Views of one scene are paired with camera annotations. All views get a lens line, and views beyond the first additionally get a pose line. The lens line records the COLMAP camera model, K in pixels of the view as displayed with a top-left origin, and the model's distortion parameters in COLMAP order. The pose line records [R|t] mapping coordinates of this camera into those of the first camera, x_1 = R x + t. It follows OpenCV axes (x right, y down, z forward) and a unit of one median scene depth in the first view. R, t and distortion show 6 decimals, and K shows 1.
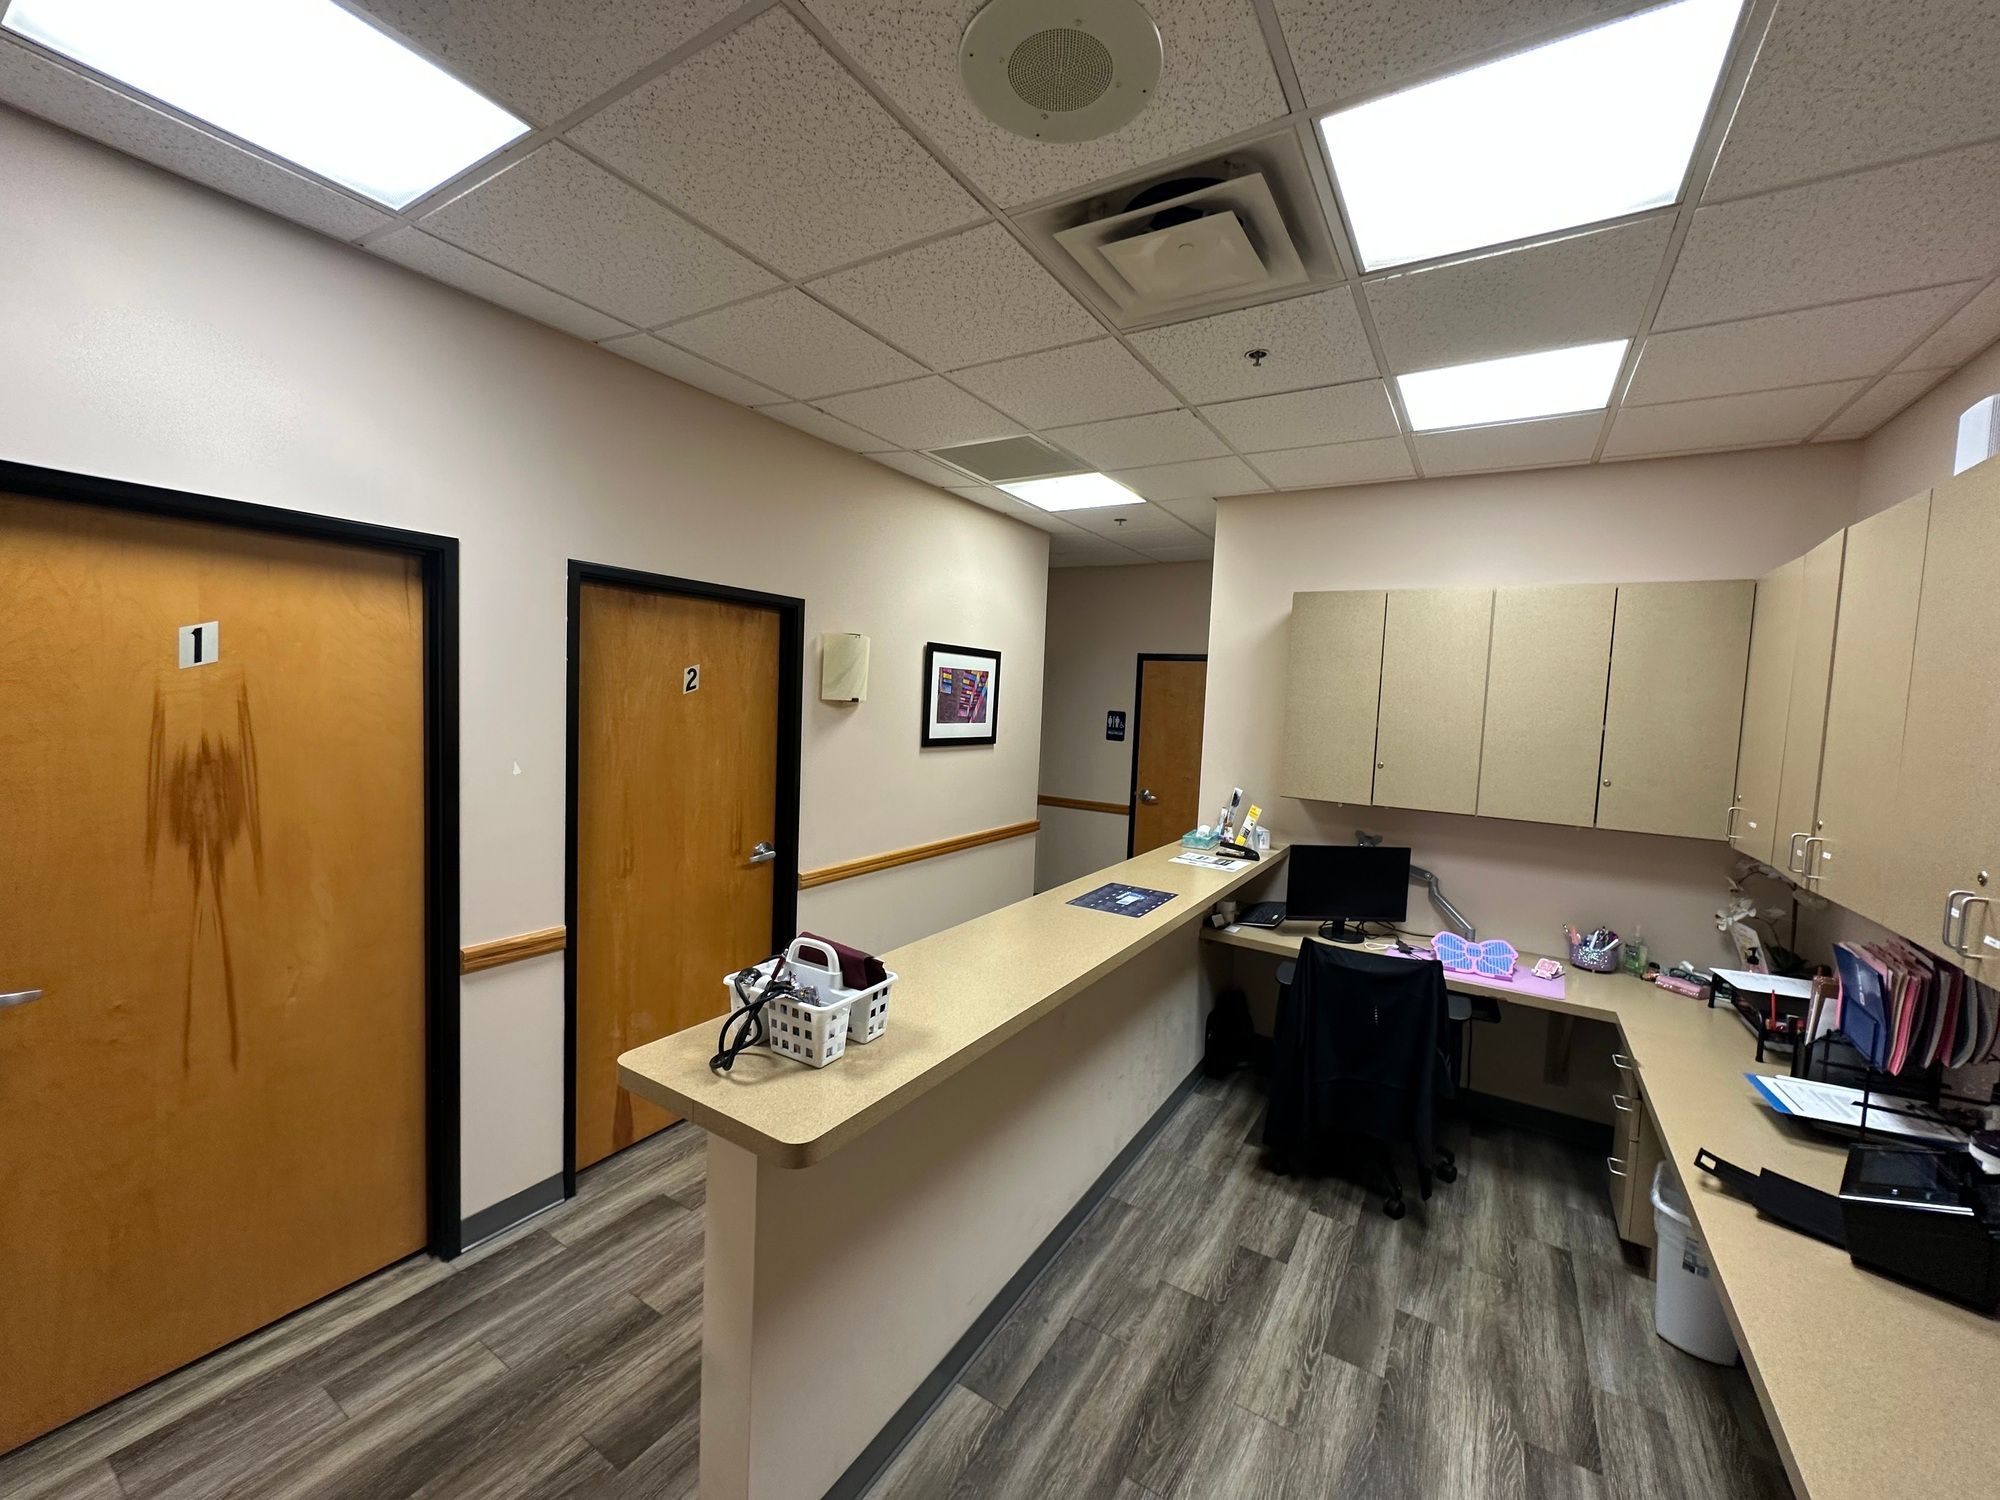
lens RADIAL K [[800.5, 0, 1000.8], [0, 800.5, 750.9], [0, 0, 1]] dist [-0.002222, 0.000052]
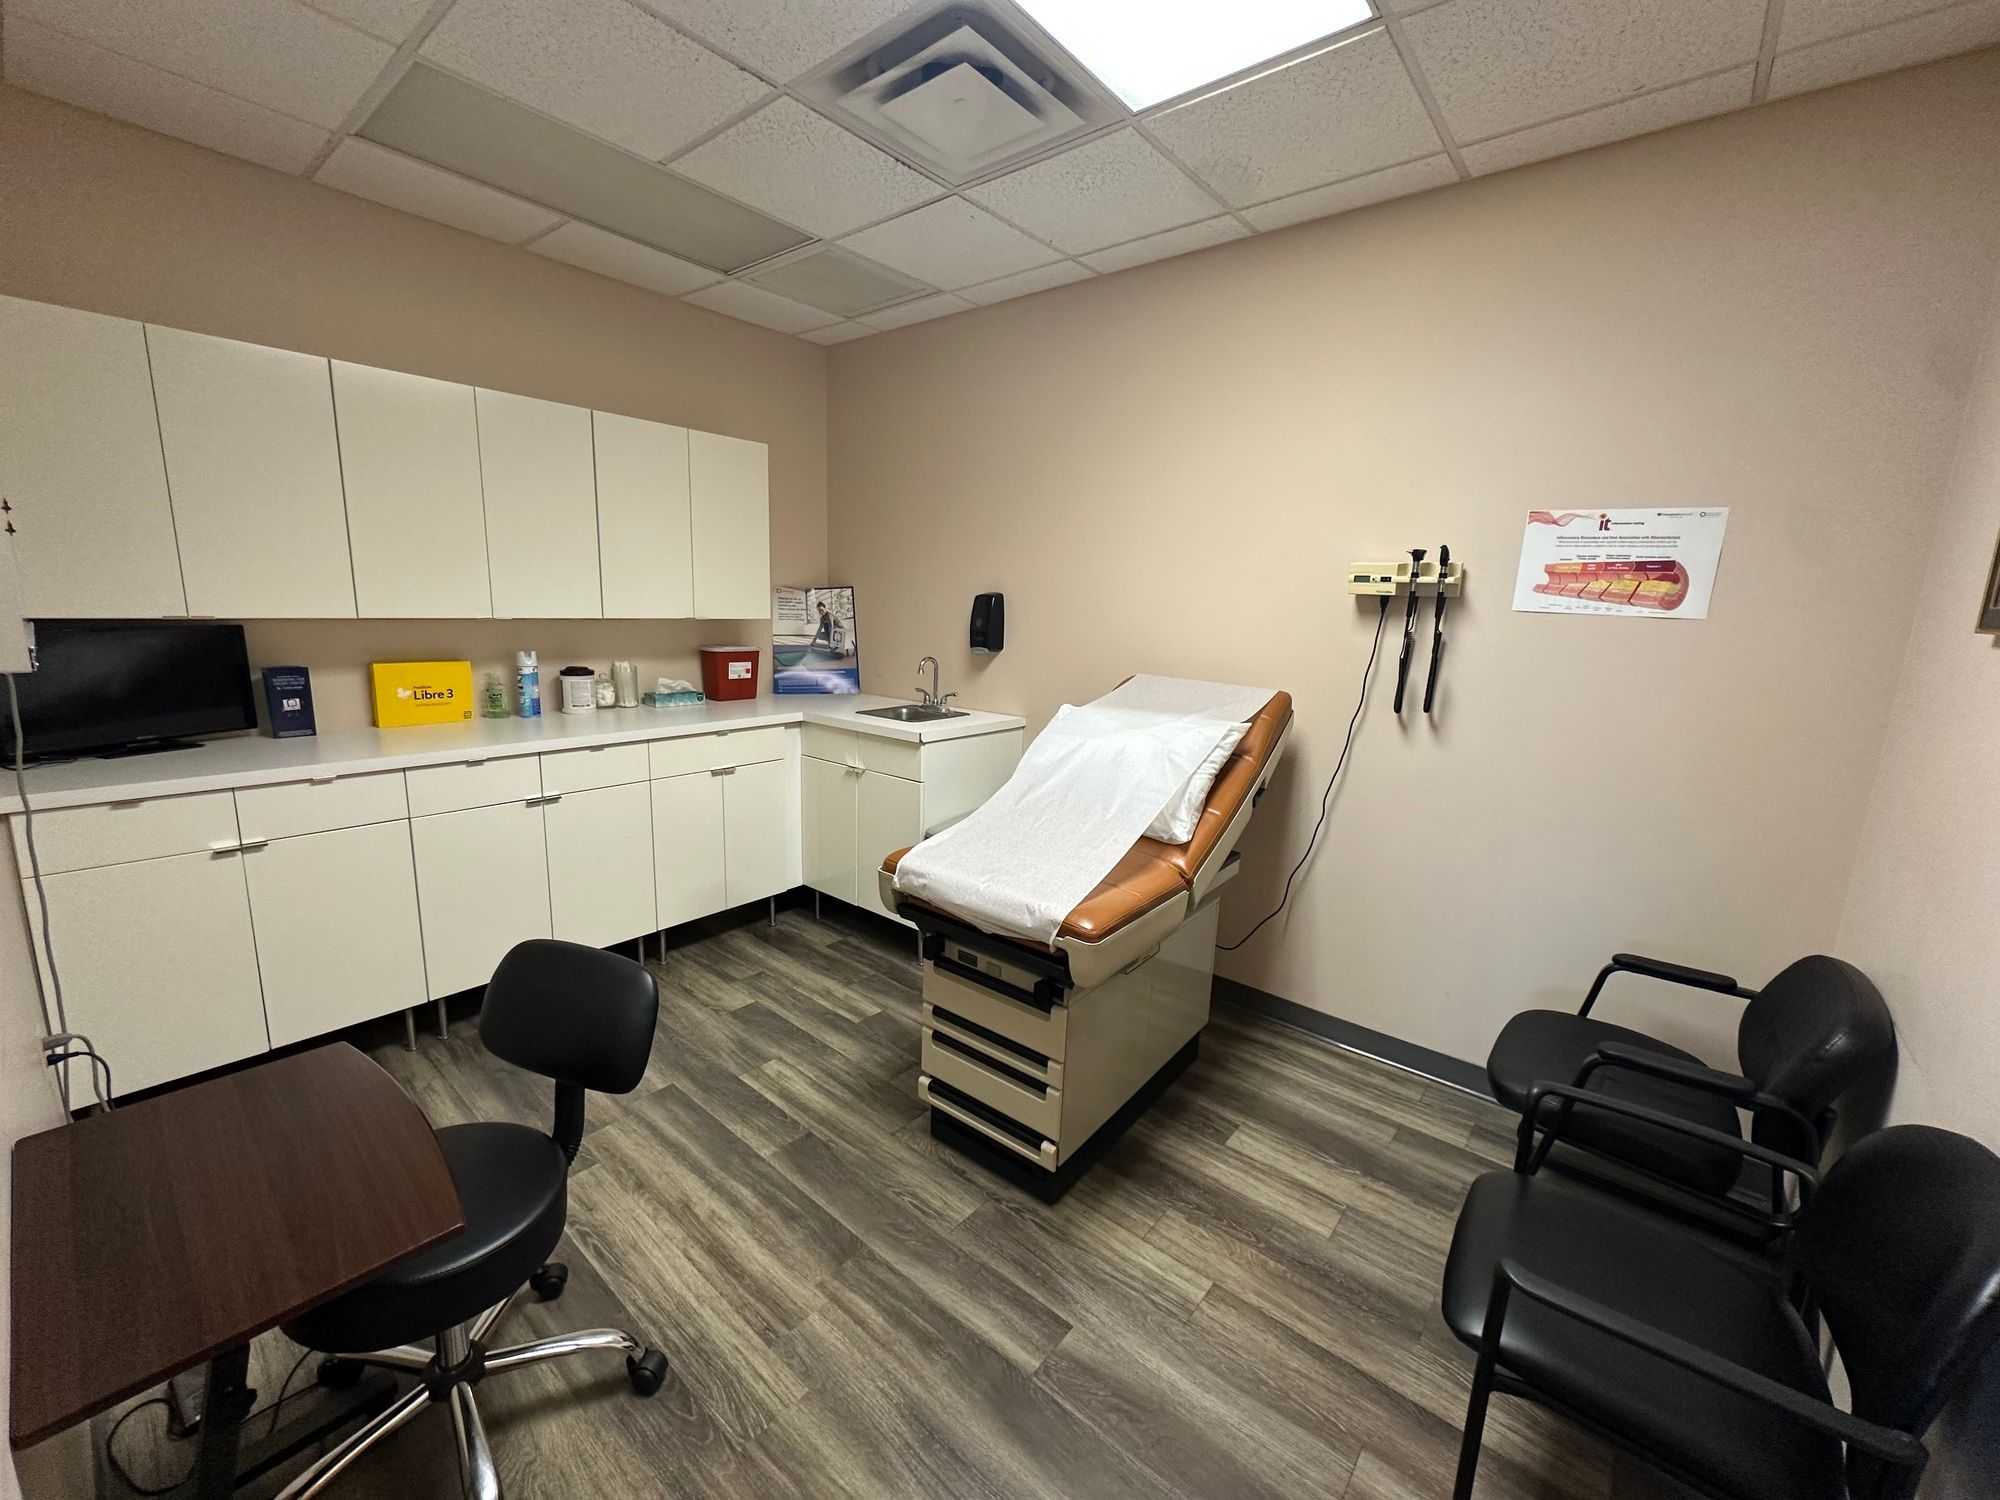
lens RADIAL K [[800.5, 0, 1008.0], [0, 800.5, 744.6], [0, 0, 1]] dist [-0.002222, 0.000052]
pose [[-0.140308, 0.137619, -0.980497, 1.019173], [-0.099824, 0.983281, 0.152294, 0.031182], [0.985063, 0.119245, -0.124224, 1.369024]]
